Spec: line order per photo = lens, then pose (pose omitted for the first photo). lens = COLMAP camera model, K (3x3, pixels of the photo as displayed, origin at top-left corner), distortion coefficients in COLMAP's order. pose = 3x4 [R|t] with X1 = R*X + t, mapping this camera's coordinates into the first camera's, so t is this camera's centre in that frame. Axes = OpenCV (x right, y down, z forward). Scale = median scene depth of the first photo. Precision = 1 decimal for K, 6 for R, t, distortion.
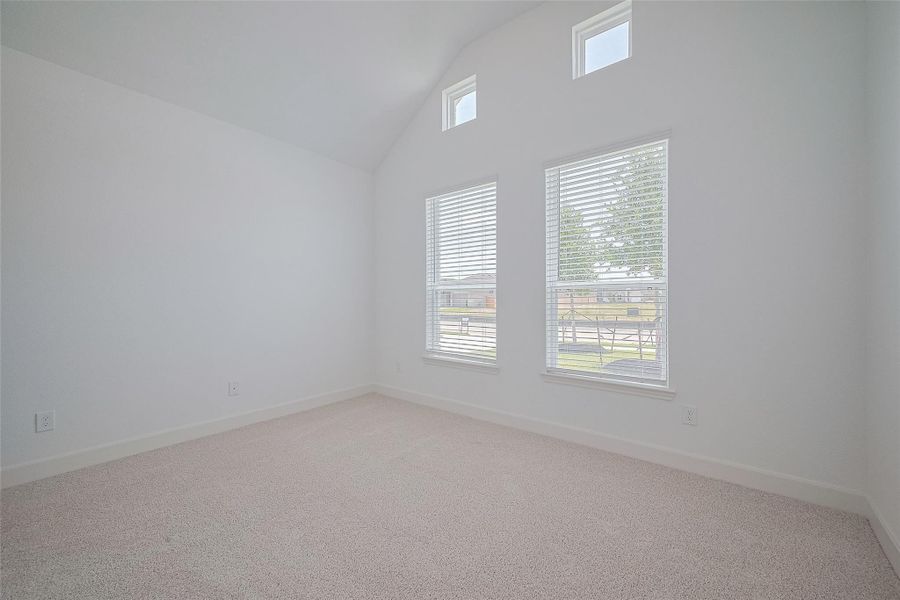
lens RADIAL K [[358.5, 0, 452.1], [0, 358.5, 297.2], [0, 0, 1]] dist [0.000299, -0.000437]
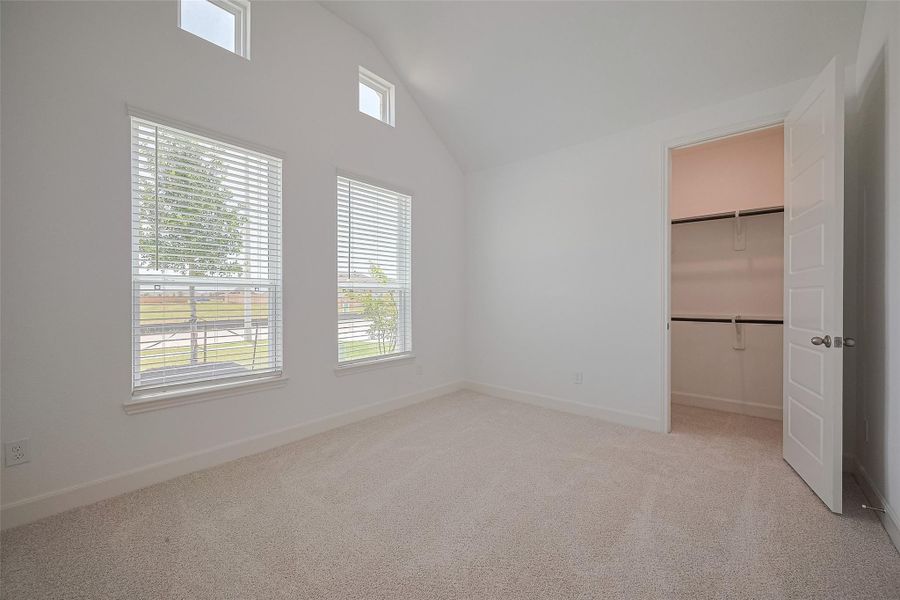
lens RADIAL K [[360.0, 0, 451.9], [0, 360.0, 296.1], [0, 0, 1]] dist [-0.003363, -0.000017]
pose [[0.033097, 0.007846, 0.999421, -0.814461], [-0.006760, 0.999948, -0.007626, 0.004358], [-0.999429, -0.006504, 0.033148, 0.649343]]
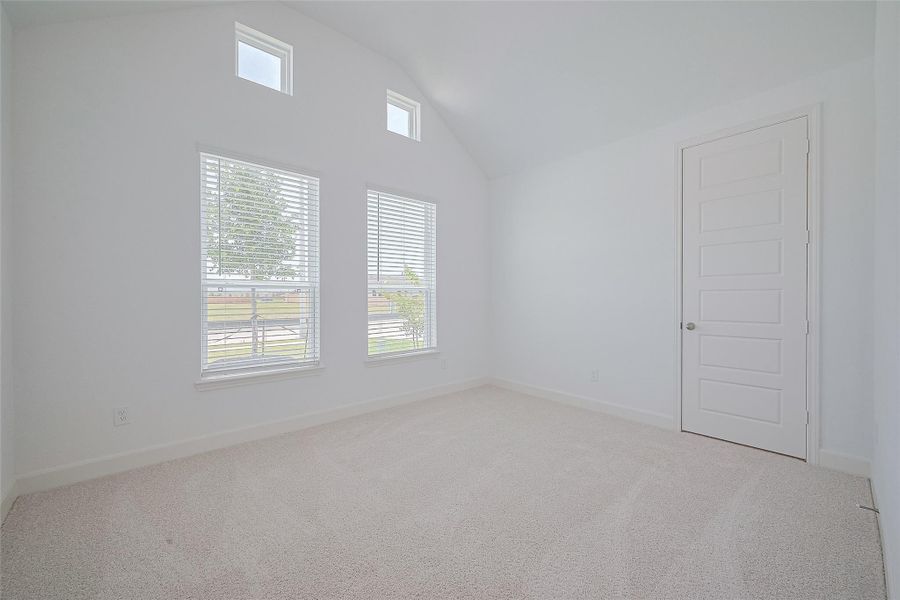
lens RADIAL K [[360.0, 0, 451.0], [0, 360.0, 296.1], [0, 0, 1]] dist [-0.003363, -0.000017]
pose [[0.167035, 0.007811, 0.985920, -0.901702], [-0.005931, 0.999958, -0.006918, 0.004410], [-0.985933, -0.004692, 0.167075, 0.544391]]
